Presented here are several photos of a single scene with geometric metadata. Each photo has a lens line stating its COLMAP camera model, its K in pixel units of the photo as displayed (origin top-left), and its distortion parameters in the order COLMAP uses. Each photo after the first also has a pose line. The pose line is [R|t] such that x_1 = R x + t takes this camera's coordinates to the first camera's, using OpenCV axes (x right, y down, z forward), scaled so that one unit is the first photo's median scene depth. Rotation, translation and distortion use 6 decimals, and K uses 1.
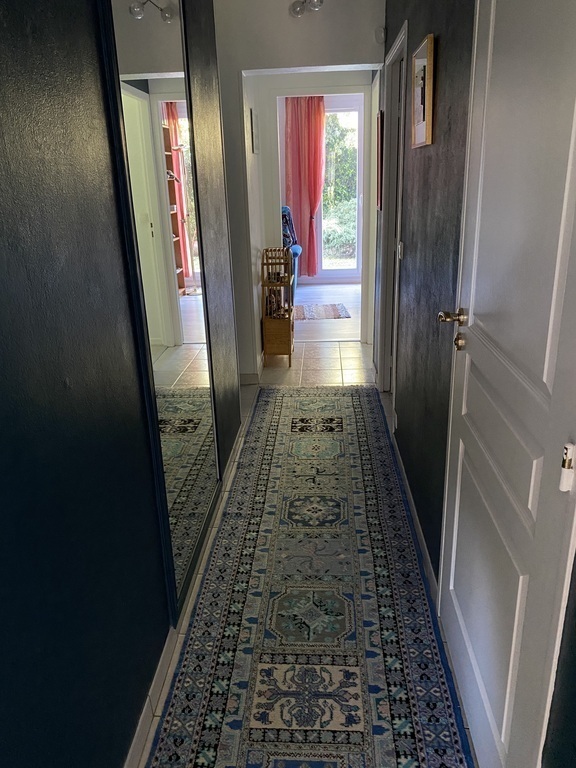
lens RADIAL K [[585.4, 0, 288.7], [0, 585.4, 380.6], [0, 0, 1]] dist [0.013813, -0.014897]
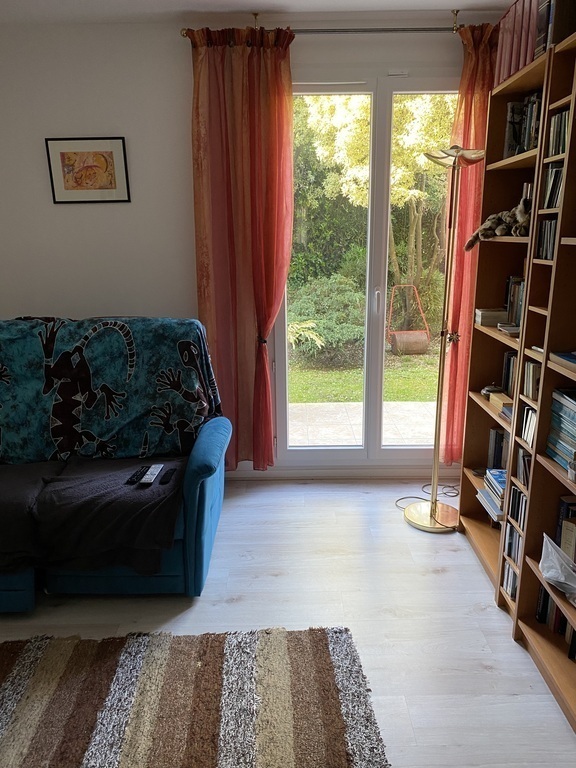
lens RADIAL K [[585.4, 0, 287.6], [0, 585.4, 387.5], [0, 0, 1]] dist [0.013813, -0.014897]
pose [[0.998532, 0.007053, 0.053705, 0.023098], [-0.002608, 0.996596, -0.082404, -0.134870], [-0.054104, 0.082143, 0.995151, 0.376045]]
